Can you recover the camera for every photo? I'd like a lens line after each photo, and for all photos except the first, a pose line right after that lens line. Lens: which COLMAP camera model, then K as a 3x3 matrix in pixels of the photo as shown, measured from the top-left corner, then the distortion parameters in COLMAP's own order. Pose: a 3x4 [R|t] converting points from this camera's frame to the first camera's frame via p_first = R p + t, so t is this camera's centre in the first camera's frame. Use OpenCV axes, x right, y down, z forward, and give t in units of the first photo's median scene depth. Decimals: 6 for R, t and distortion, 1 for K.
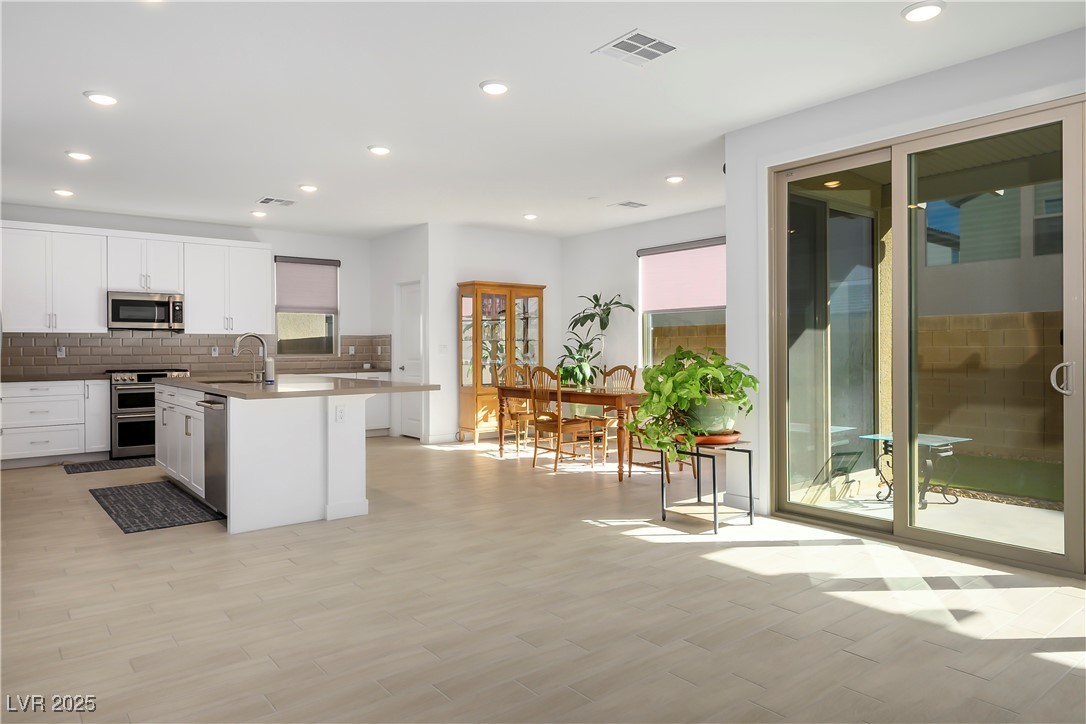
lens RADIAL K [[691.7, 0, 542.4], [0, 691.7, 352.0], [0, 0, 1]] dist [0.003203, 0.002623]
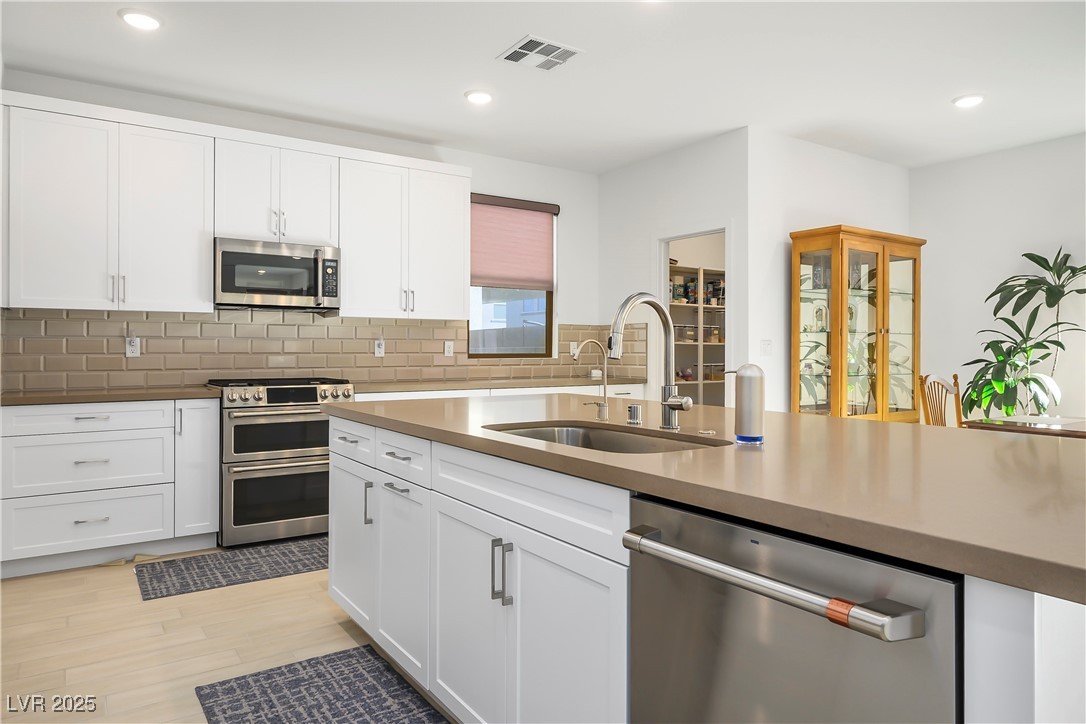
lens RADIAL K [[691.7, 0, 542.4], [0, 691.7, 352.0], [0, 0, 1]] dist [0.003203, 0.002623]
pose [[0.997296, 0.008316, -0.073020, -0.294904], [-0.008492, 0.999962, -0.002091, 0.002484], [0.073000, 0.002706, 0.997328, 0.424739]]
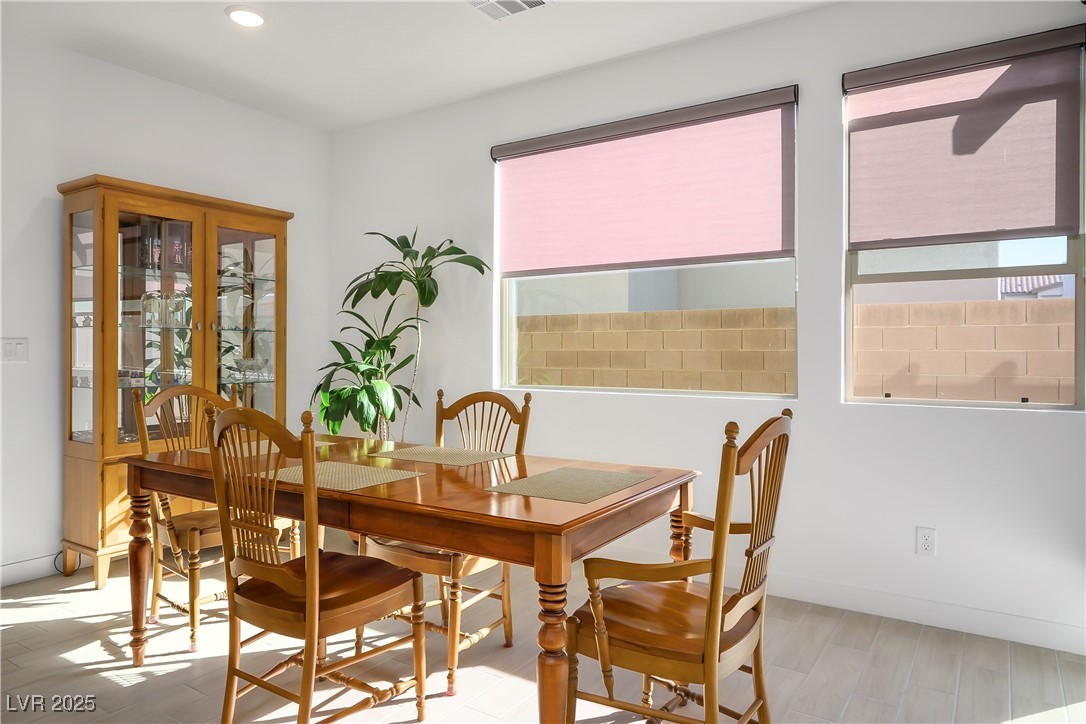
lens RADIAL K [[692.0, 0, 540.2], [0, 692.0, 344.8], [0, 0, 1]] dist [-0.004638, -0.001412]
pose [[0.949688, 0.008366, 0.313085, 0.019044], [-0.003766, 0.999876, -0.015297, -0.001057], [-0.313174, 0.013349, 0.949602, 0.545008]]
